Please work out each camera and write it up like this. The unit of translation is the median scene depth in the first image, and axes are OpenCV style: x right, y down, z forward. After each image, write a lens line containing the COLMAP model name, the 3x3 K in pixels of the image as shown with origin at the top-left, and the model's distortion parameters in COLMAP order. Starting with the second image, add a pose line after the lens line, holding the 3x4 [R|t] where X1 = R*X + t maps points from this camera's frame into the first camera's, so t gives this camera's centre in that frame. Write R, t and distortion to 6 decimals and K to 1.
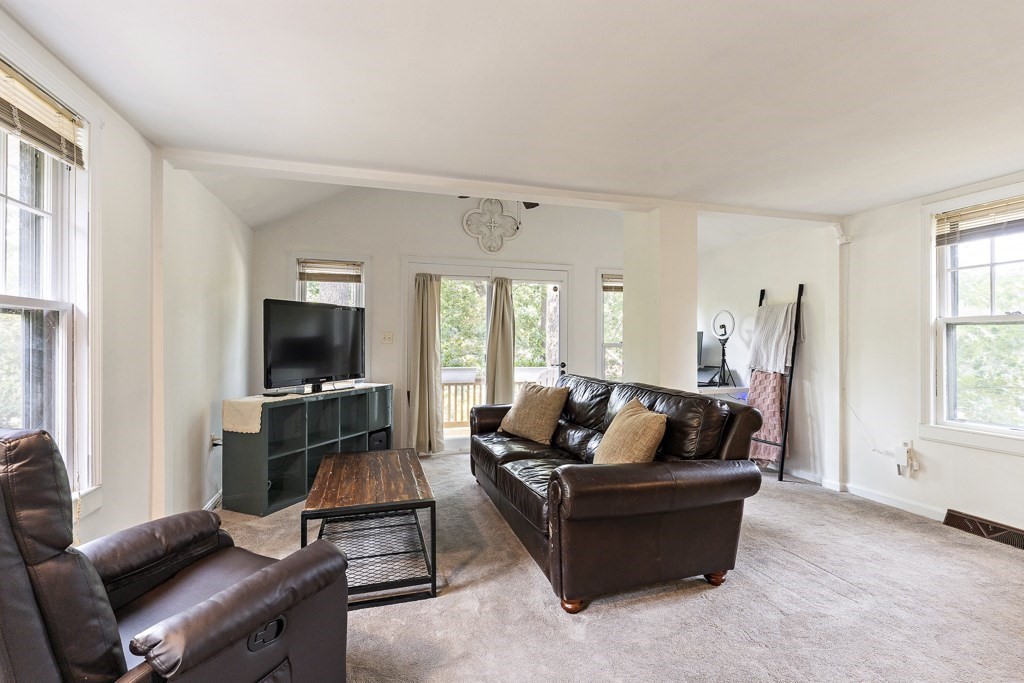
lens RADIAL K [[463.0, 0, 512.0], [0, 463.0, 341.5], [0, 0, 1]] dist [-0.003299, -0.000054]
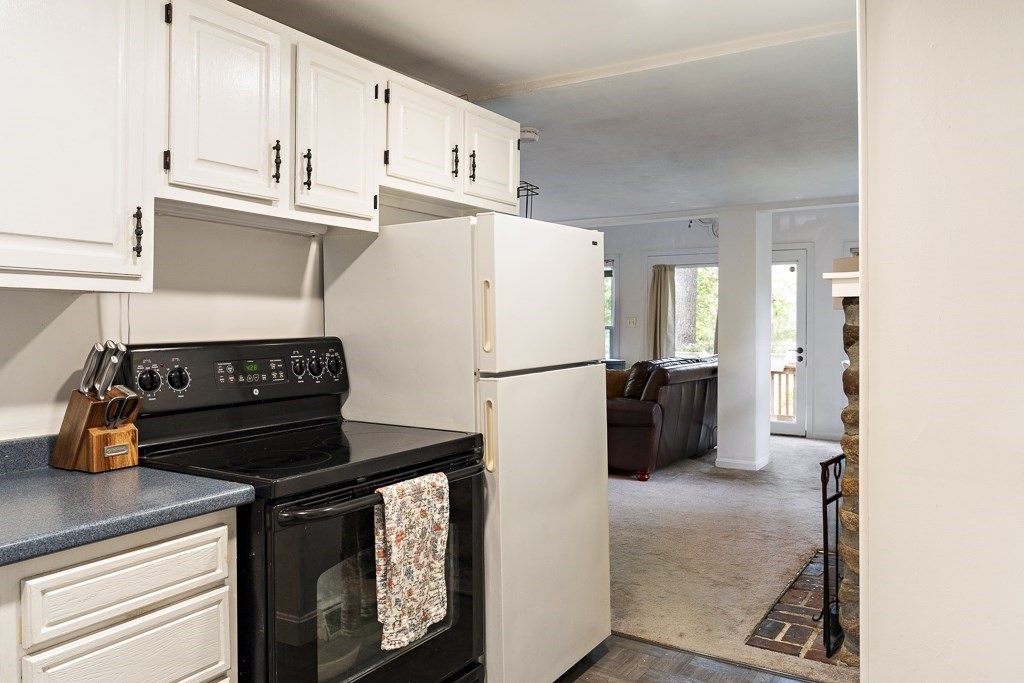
lens RADIAL K [[744.3, 0, 512.1], [0, 744.3, 326.1], [0, 0, 1]] dist [0.005446, 0.001207]
pose [[0.637313, 0.002259, -0.770602, 1.121991], [-0.000909, 0.999997, 0.002180, -0.000950], [0.770604, -0.000689, 0.637314, -0.502370]]
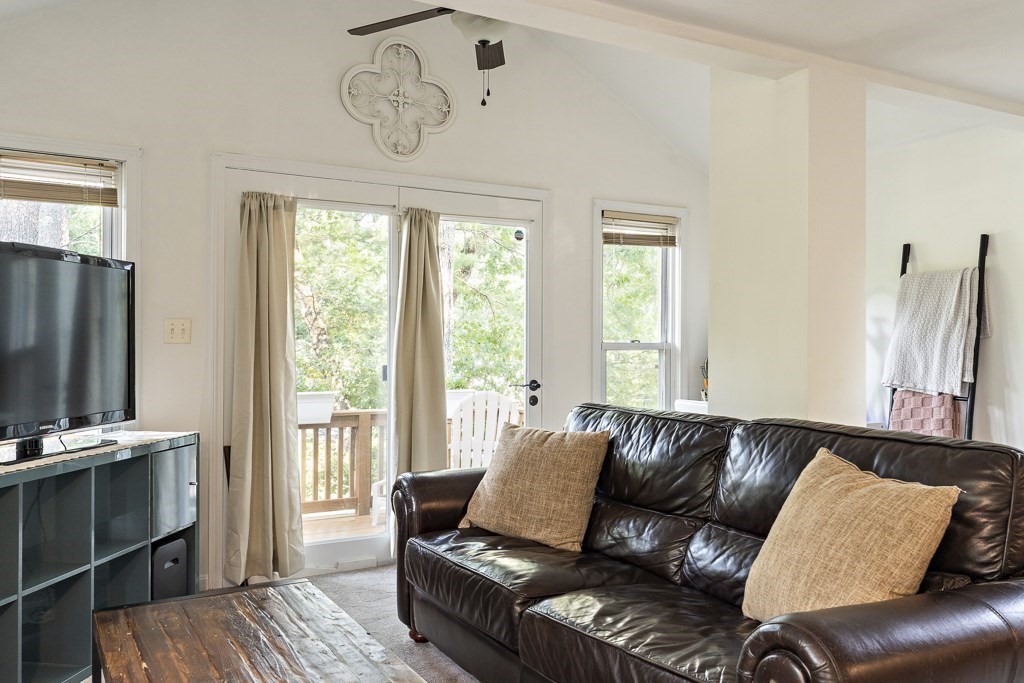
lens RADIAL K [[832.0, 0, 512.0], [0, 832.0, 341.5], [0, 0, 1]] dist [0.010105, 0.002153]
pose [[0.974054, -0.000939, 0.226315, -0.151533], [0.001438, 0.999997, -0.002040, 0.005808], [-0.226312, 0.002312, 0.974052, 0.142275]]
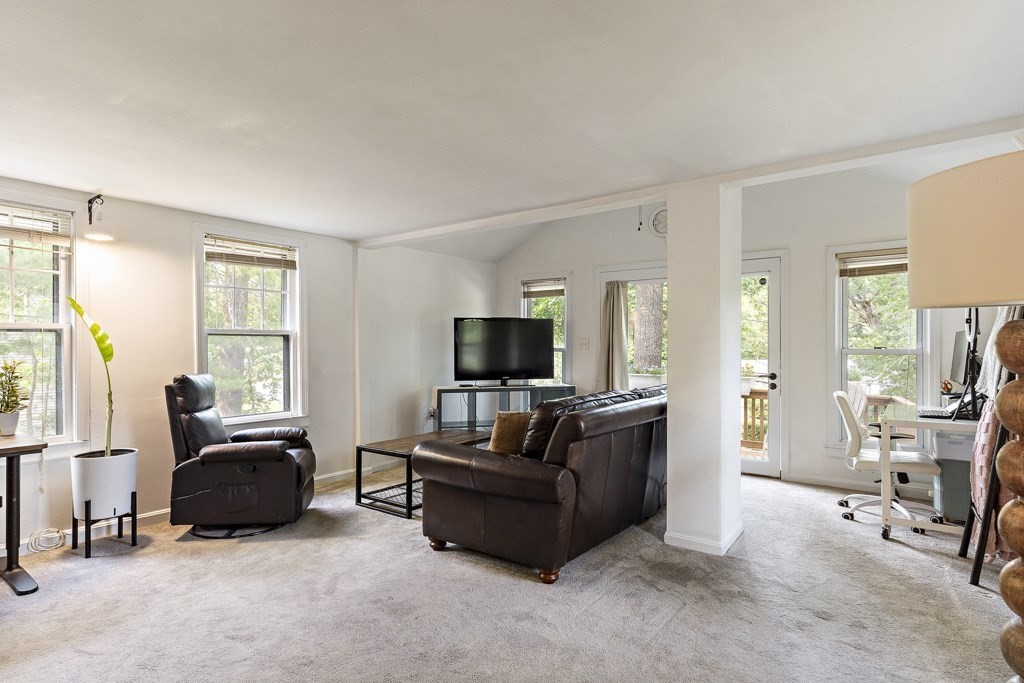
lens RADIAL K [[536.2, 0, 517.2], [0, 536.2, 344.3], [0, 0, 1]] dist [-0.003520, -0.000621]
pose [[0.601454, -0.005555, -0.798888, 0.727457], [0.001800, 0.999983, -0.005598, 0.000199], [0.798905, 0.001929, 0.601454, 0.122357]]
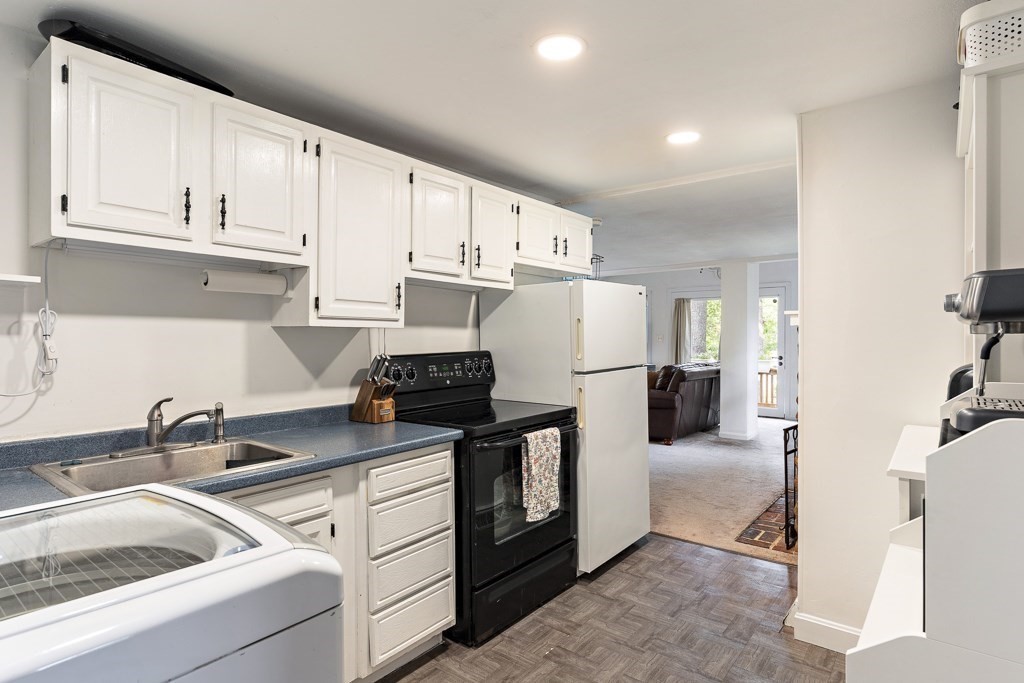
lens RADIAL K [[536.2, 0, 517.2], [0, 536.2, 344.3], [0, 0, 1]] dist [-0.003520, -0.000621]
pose [[0.559278, 0.008530, -0.828936, 1.204666], [0.000991, 0.999939, 0.010958, -0.007587], [0.828980, -0.006950, 0.559236, -0.607801]]
